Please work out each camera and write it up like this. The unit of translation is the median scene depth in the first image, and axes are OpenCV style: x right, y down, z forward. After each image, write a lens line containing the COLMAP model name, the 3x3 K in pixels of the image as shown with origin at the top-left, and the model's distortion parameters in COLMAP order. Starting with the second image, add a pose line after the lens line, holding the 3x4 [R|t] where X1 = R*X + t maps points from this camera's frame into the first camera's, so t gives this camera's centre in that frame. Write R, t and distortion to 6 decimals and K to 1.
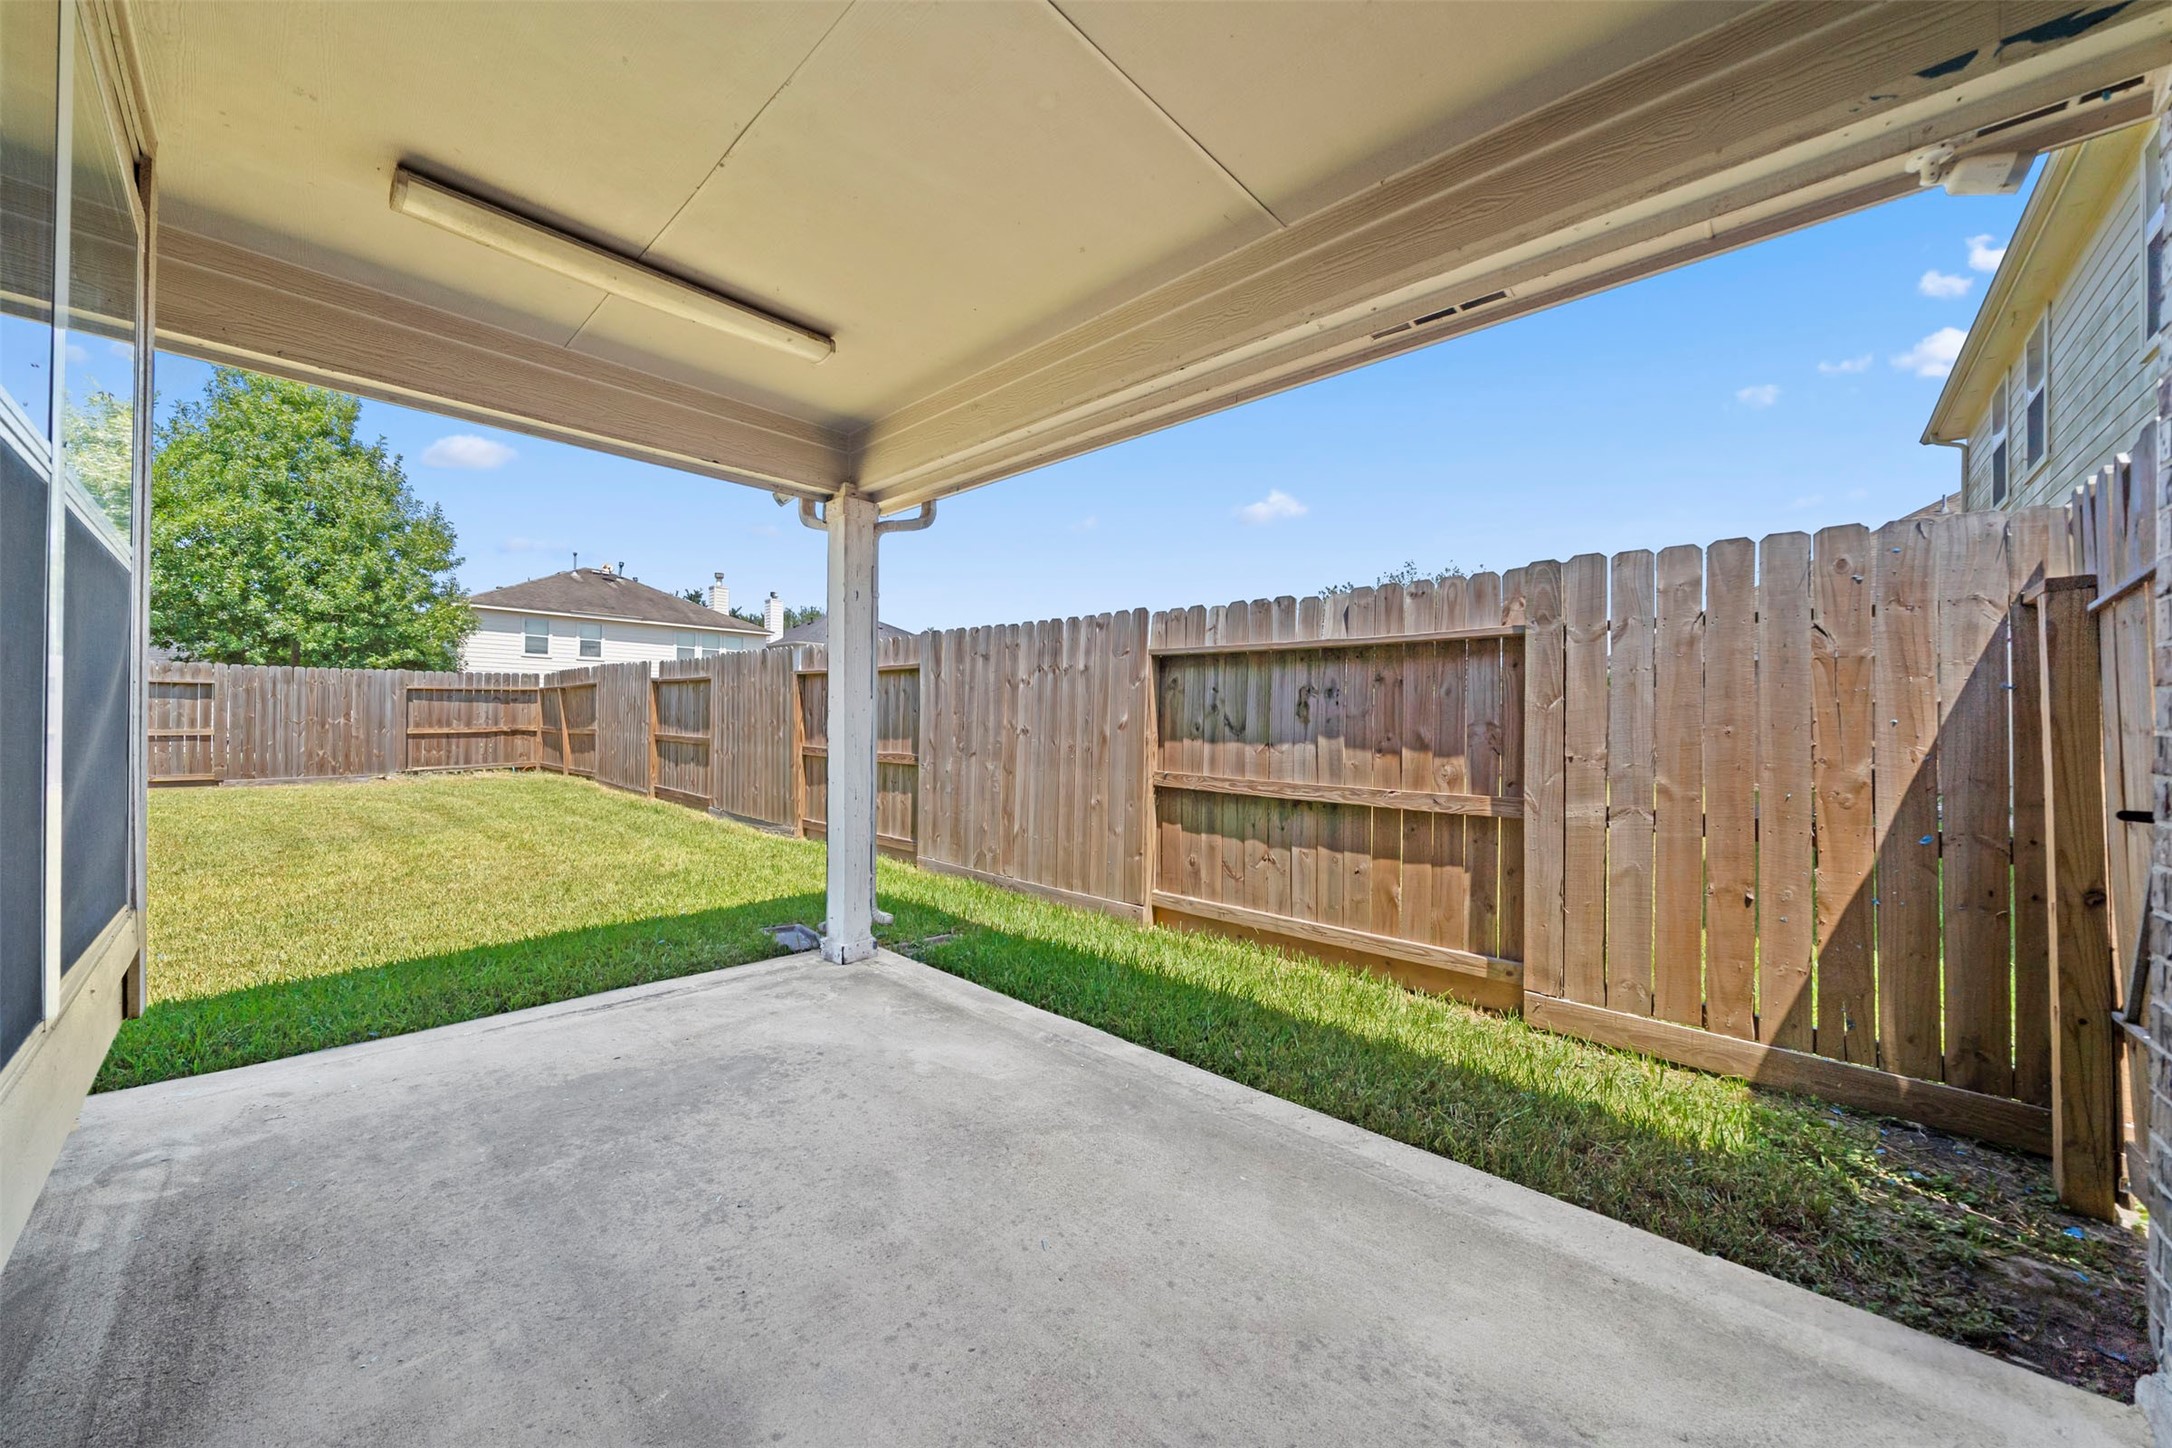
lens RADIAL K [[761.2, 0, 1086.0], [0, 761.2, 724.0], [0, 0, 1]] dist [-0.000371, -0.000041]
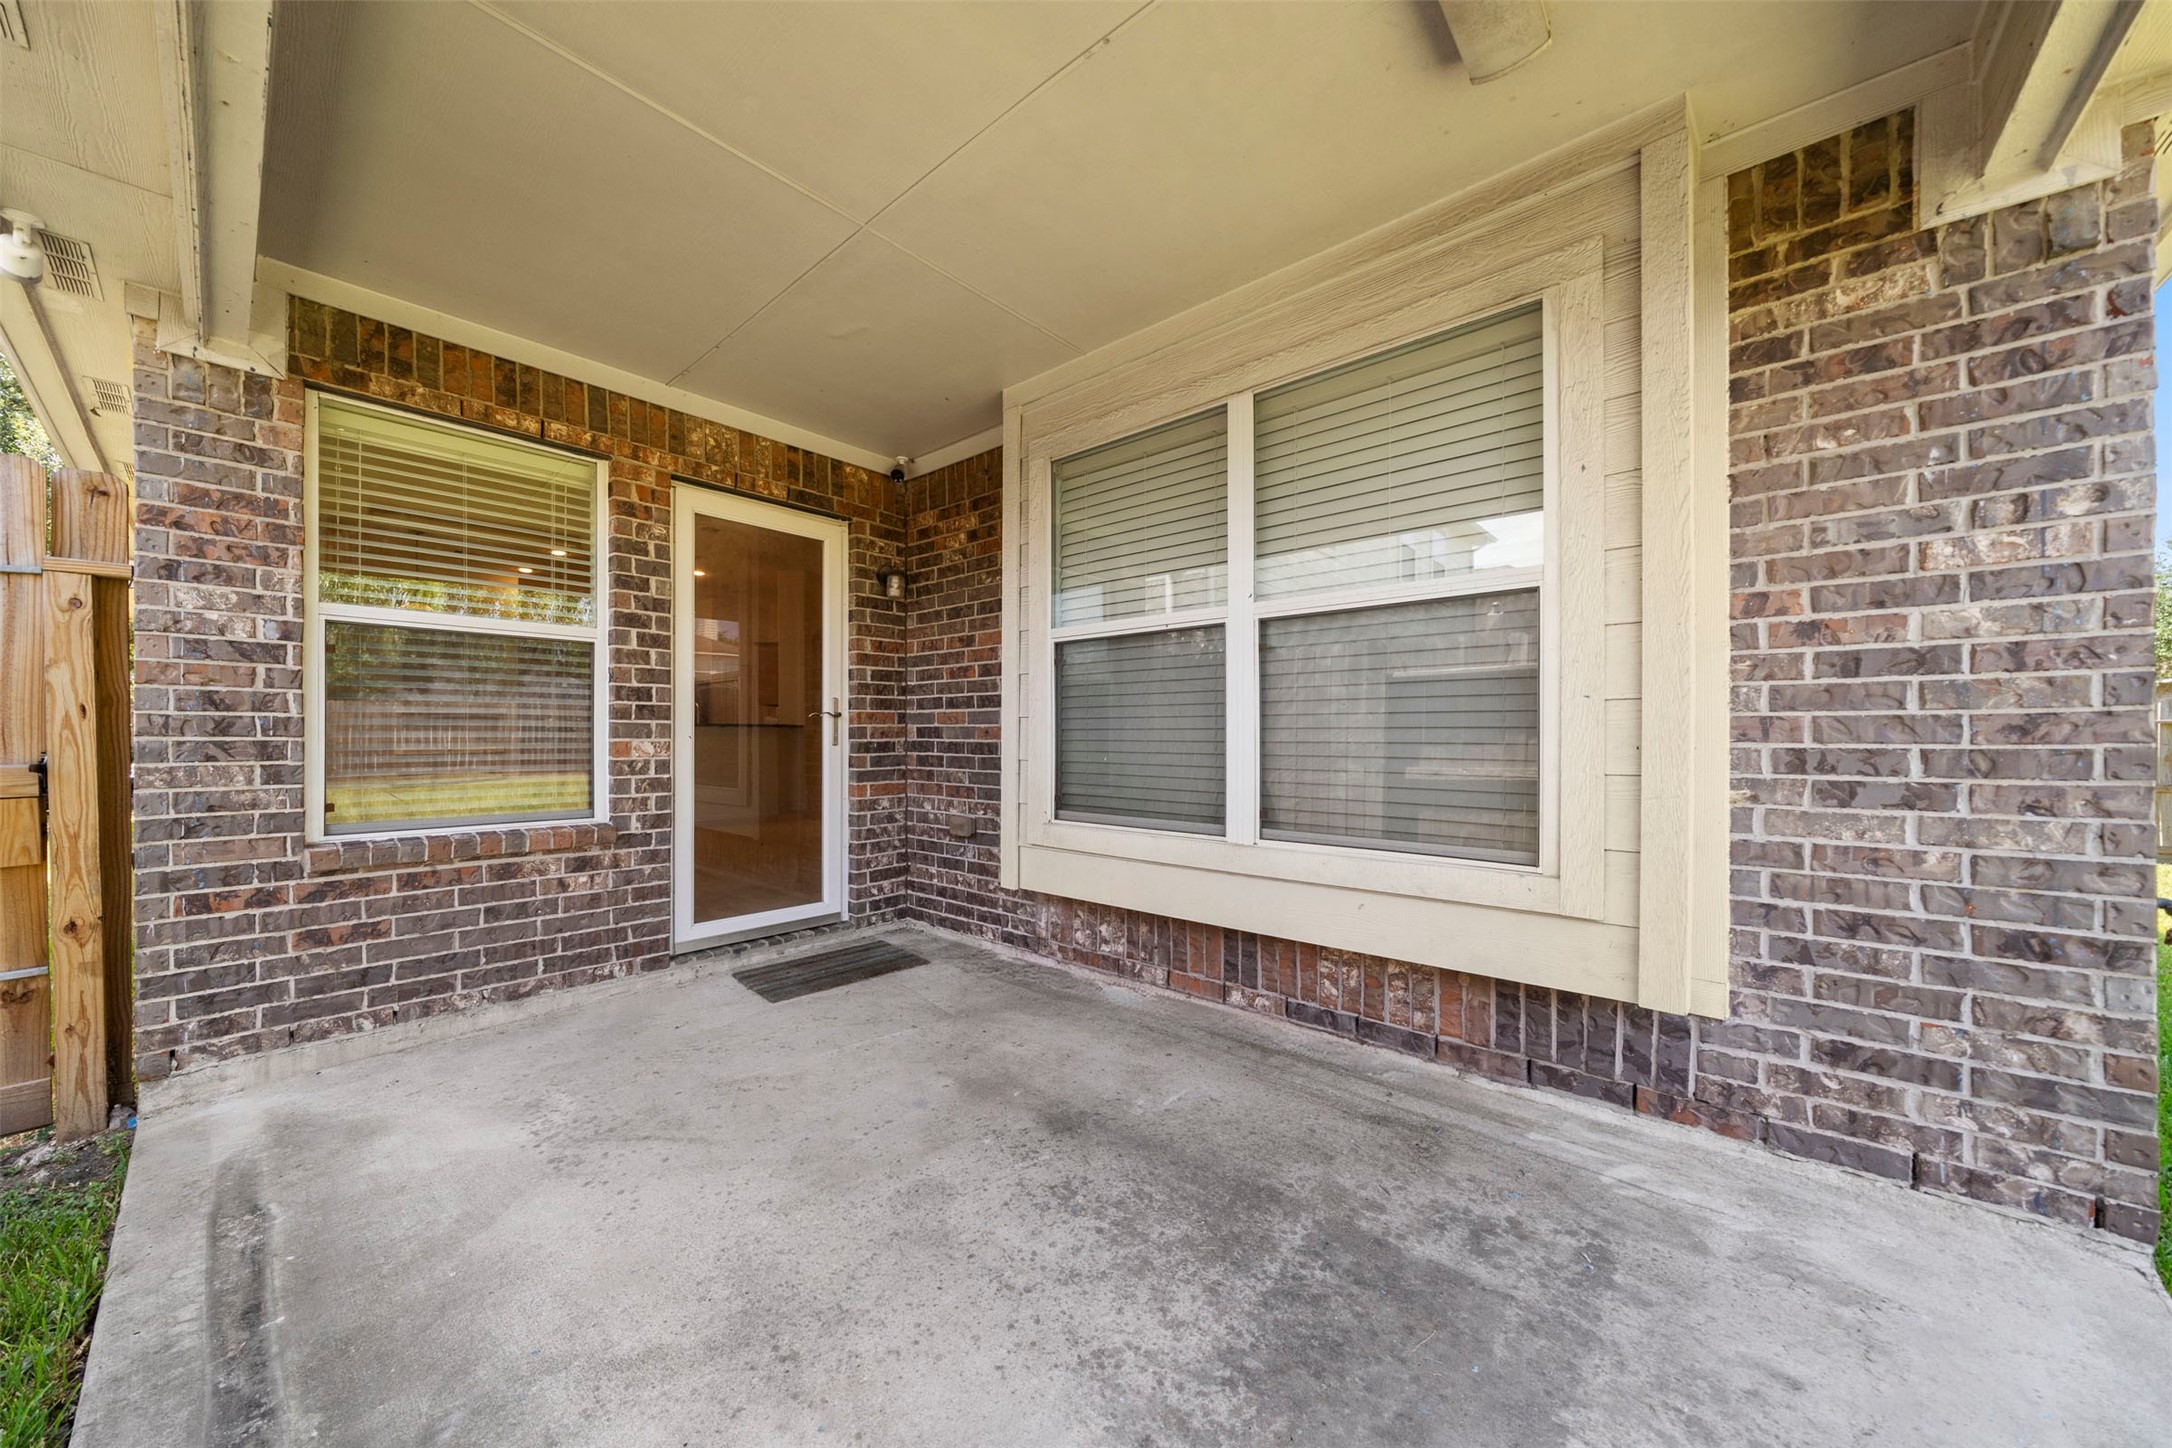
lens RADIAL K [[761.2, 0, 1086.0], [0, 761.2, 724.0], [0, 0, 1]] dist [-0.000371, -0.000041]
pose [[-0.999639, 0.000258, -0.026879, -0.411071], [0.000416, 0.999983, -0.005878, 0.014979], [0.026877, -0.005887, -0.999621, 1.705553]]
